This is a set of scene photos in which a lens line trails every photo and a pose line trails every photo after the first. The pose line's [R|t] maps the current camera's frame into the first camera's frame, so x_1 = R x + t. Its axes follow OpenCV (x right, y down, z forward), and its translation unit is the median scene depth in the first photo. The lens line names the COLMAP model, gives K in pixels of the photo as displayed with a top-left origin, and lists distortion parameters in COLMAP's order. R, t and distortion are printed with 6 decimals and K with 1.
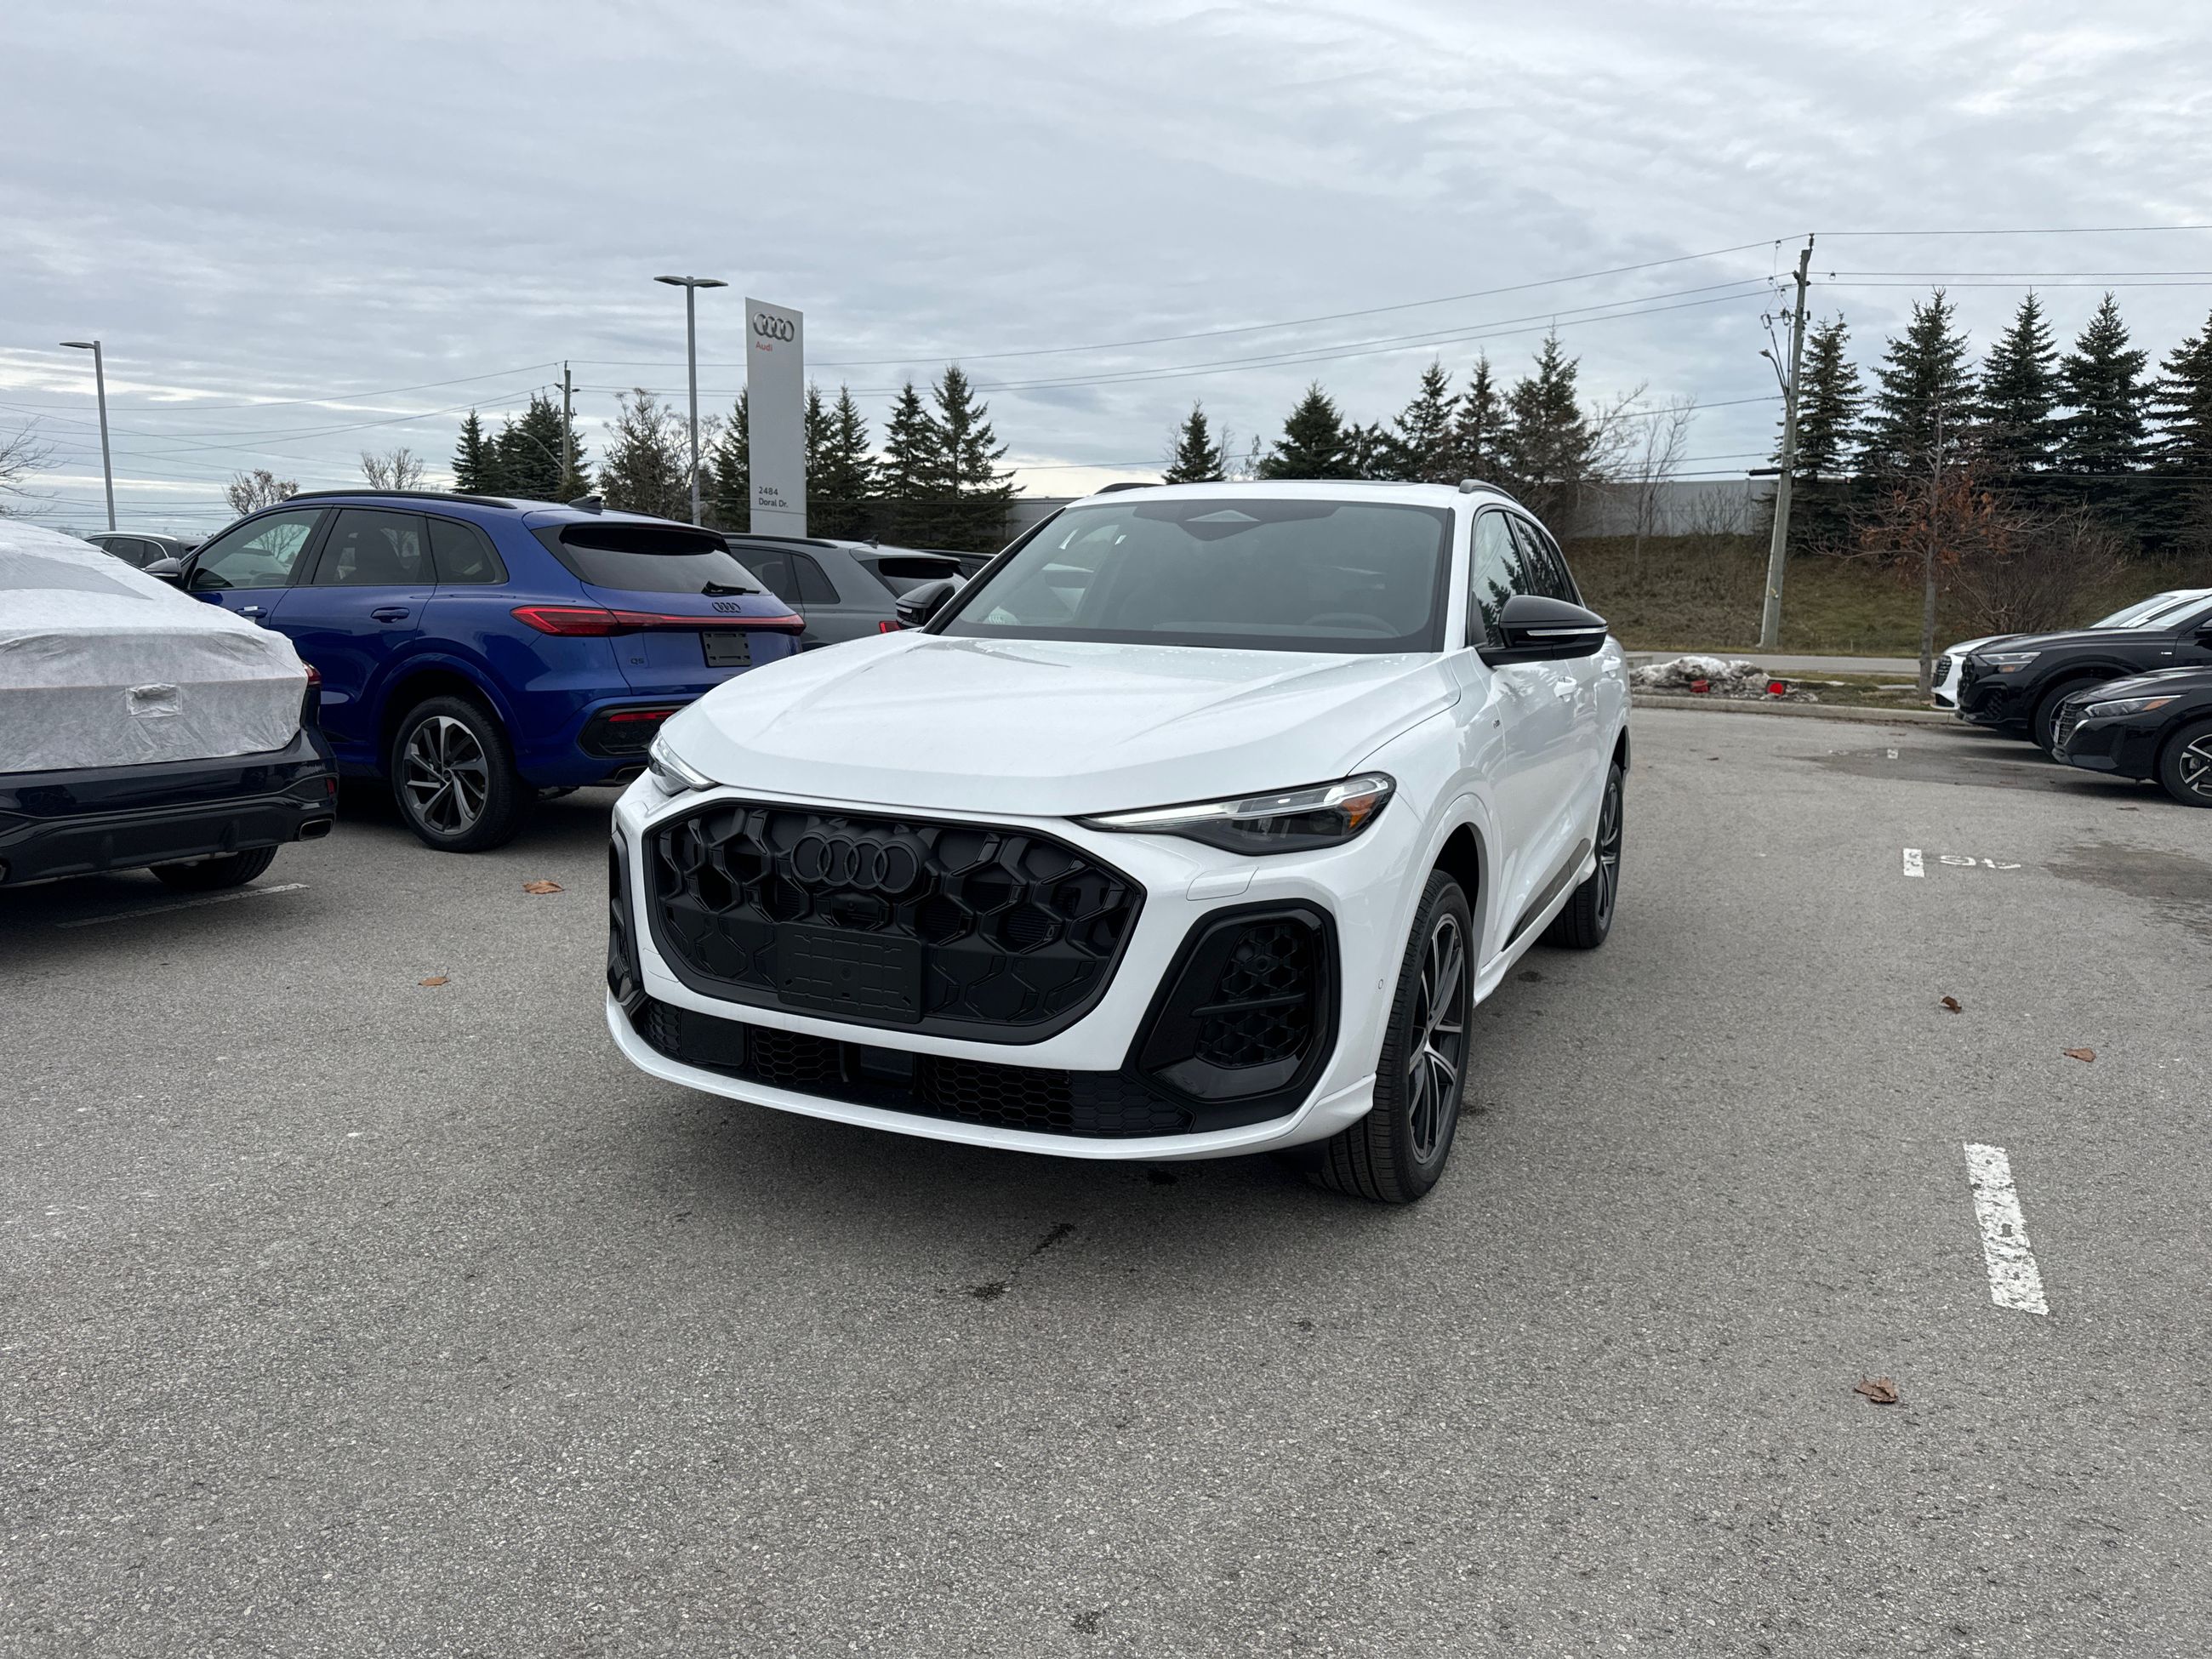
lens RADIAL K [[1554.6, 0, 1102.6], [0, 1554.6, 822.3], [0, 0, 1]] dist [0.053797, -0.065881]
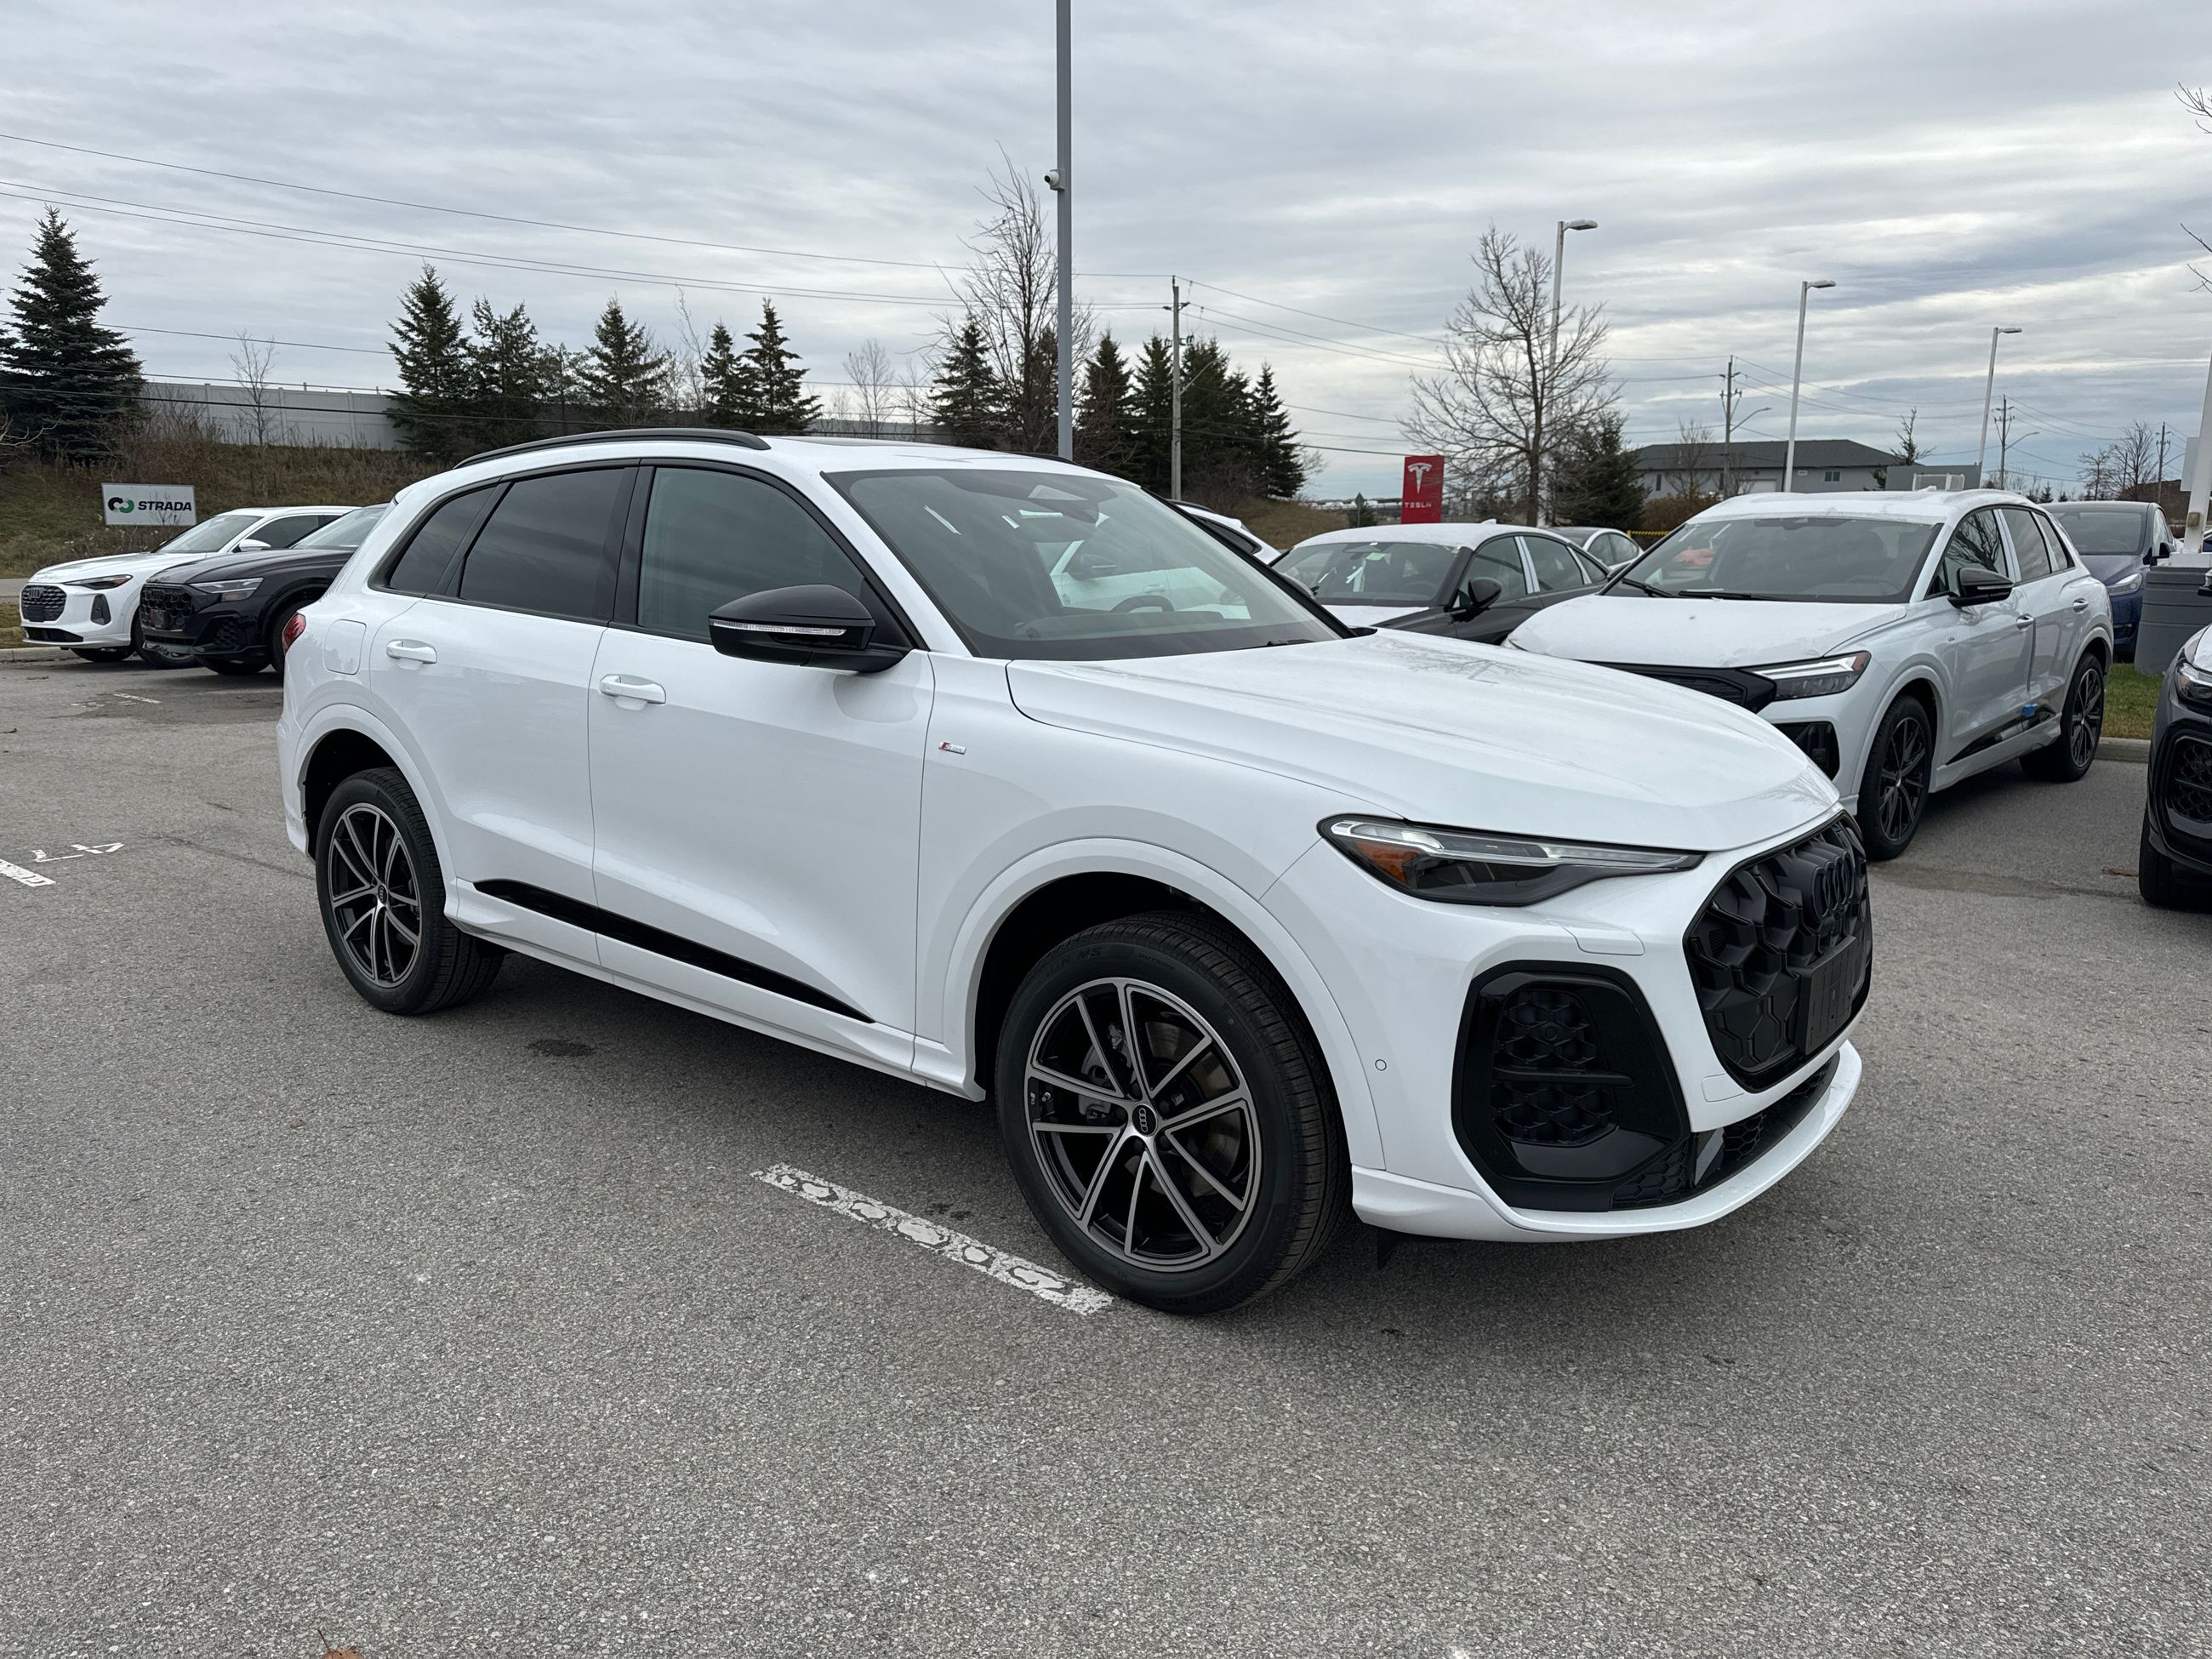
lens RADIAL K [[1554.6, 0, 1089.9], [0, 1554.6, 830.6], [0, 0, 1]] dist [0.053797, -0.065881]
pose [[0.244317, -0.208718, 0.946967, -0.662080], [0.145789, 0.973367, 0.176923, -0.137852], [-0.958673, 0.094832, 0.268239, 0.644715]]
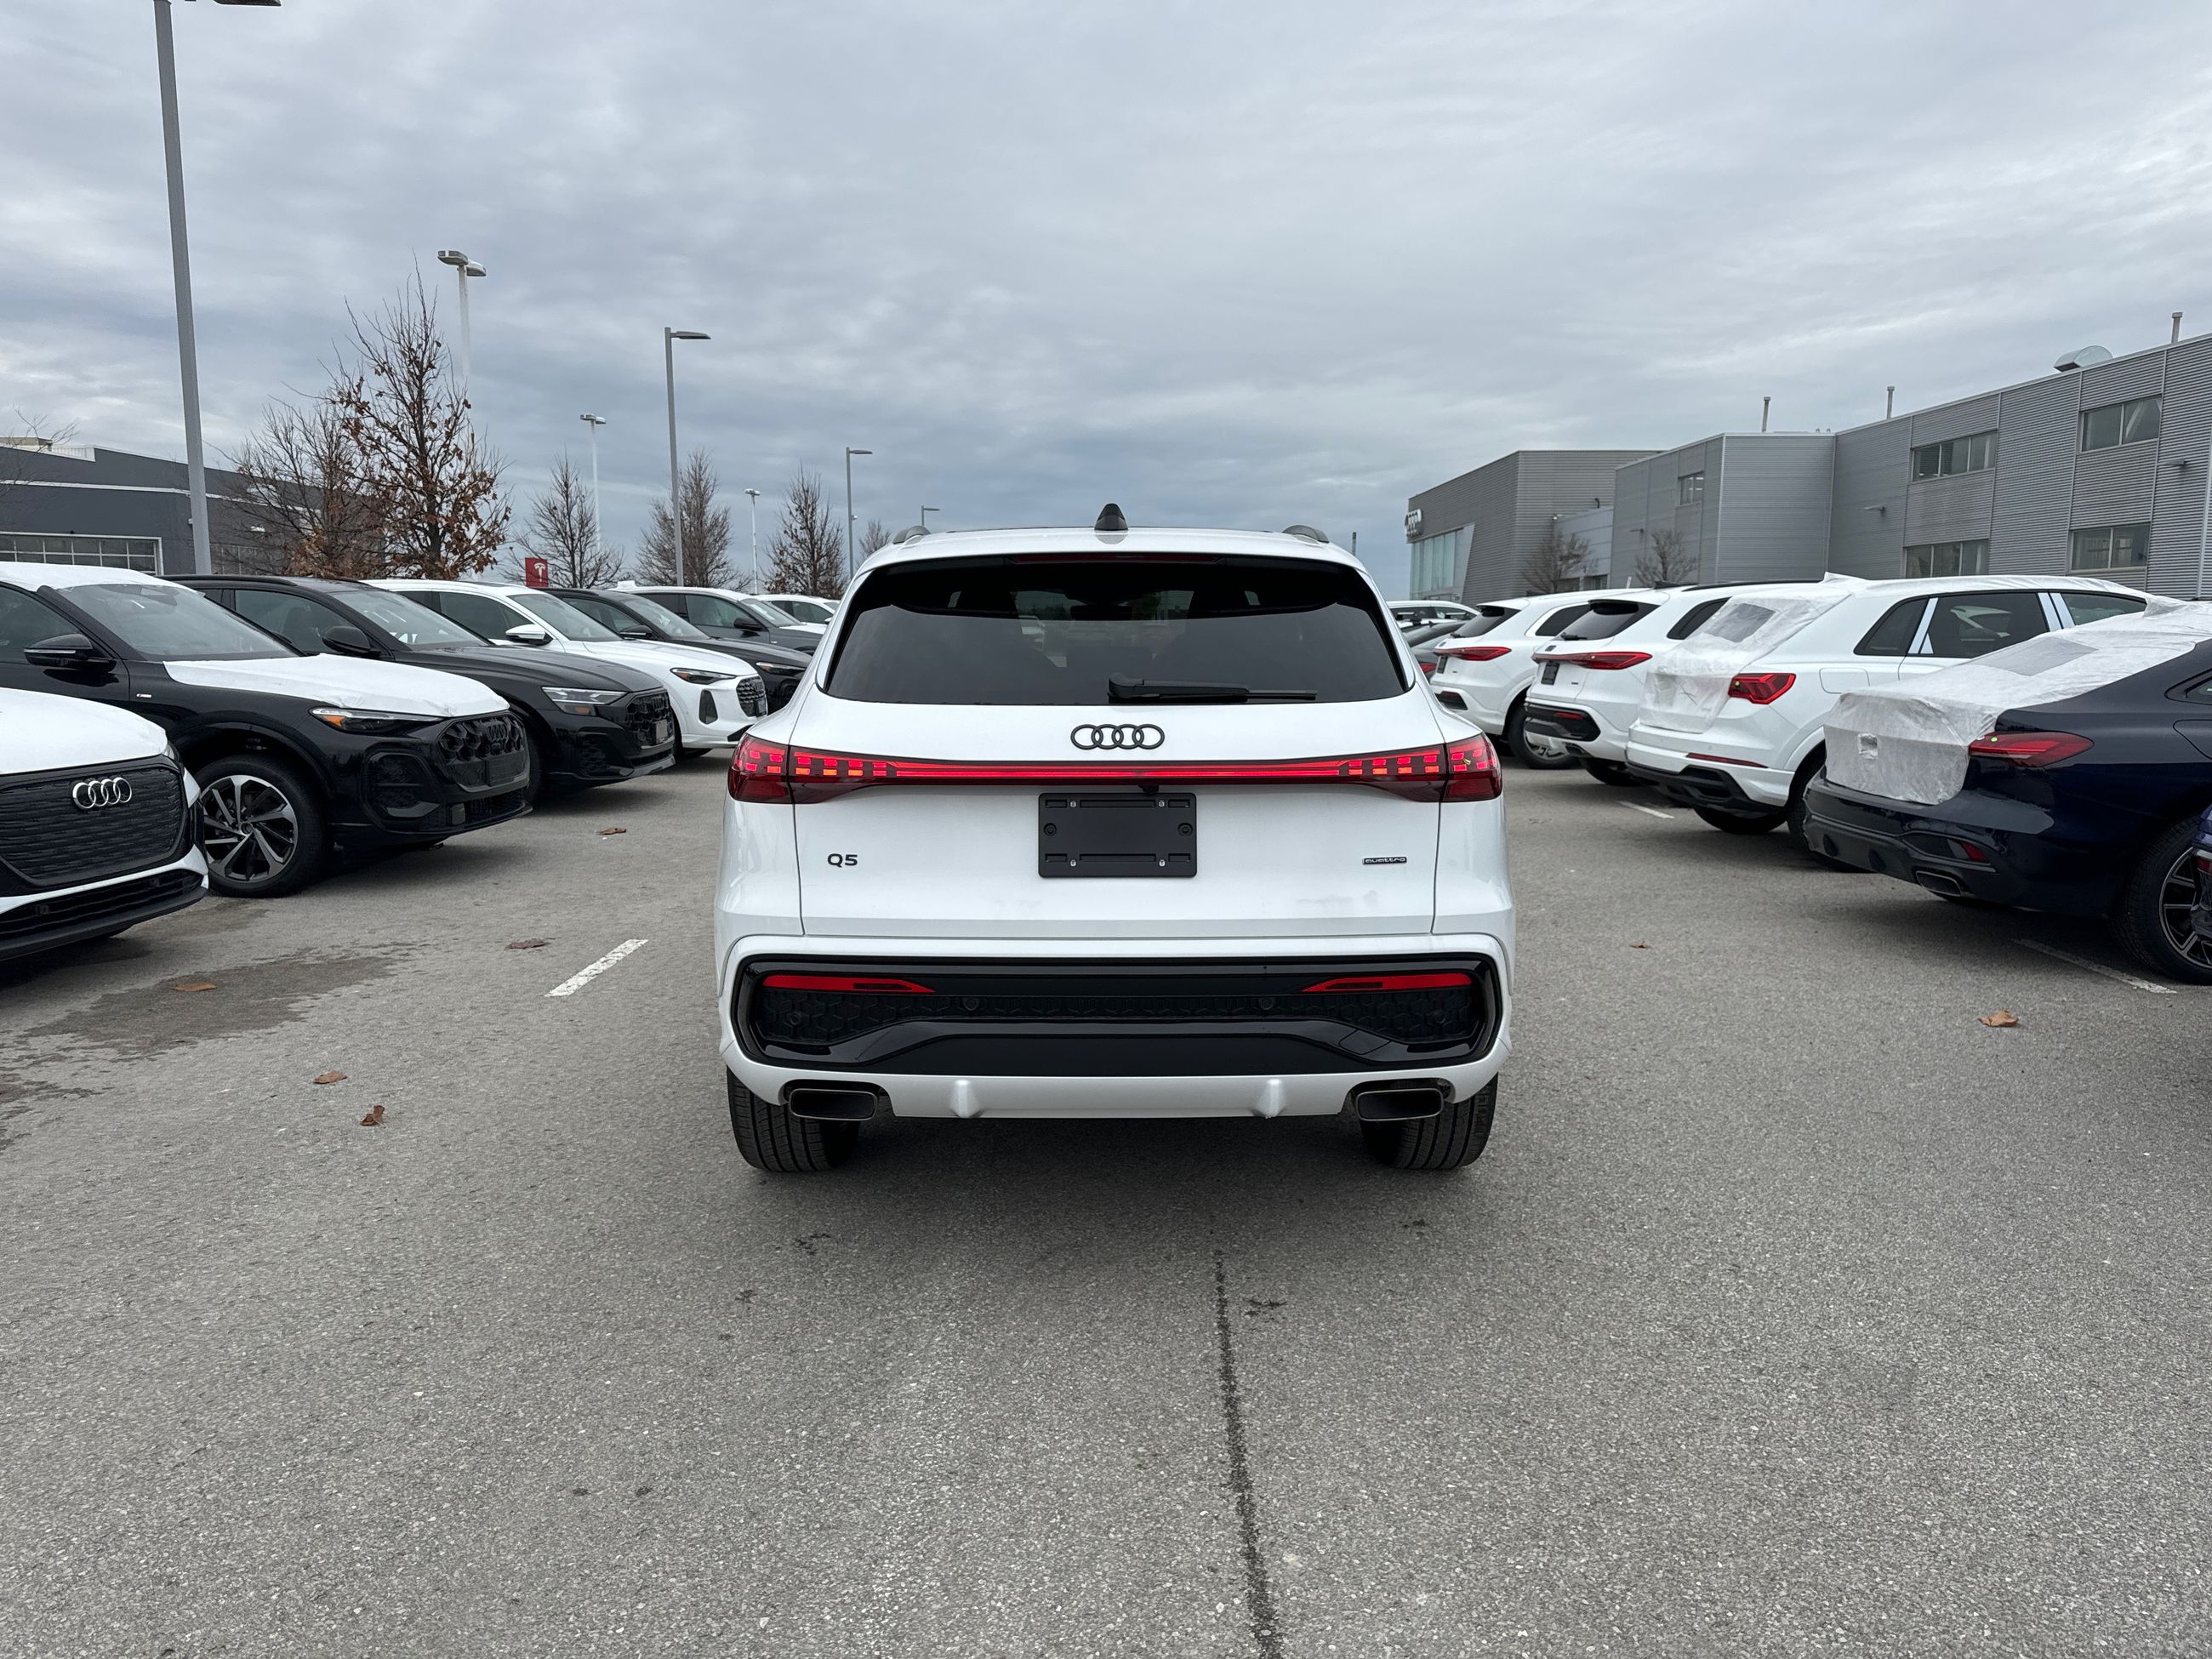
lens RADIAL K [[1554.6, 0, 1092.8], [0, 1554.6, 828.6], [0, 0, 1]] dist [0.053797, -0.065881]
pose [[-0.905290, 0.028601, -0.423831, 0.531708], [-0.086578, 0.964366, 0.250005, -0.272997], [0.415878, 0.263022, -0.870554, 1.817911]]
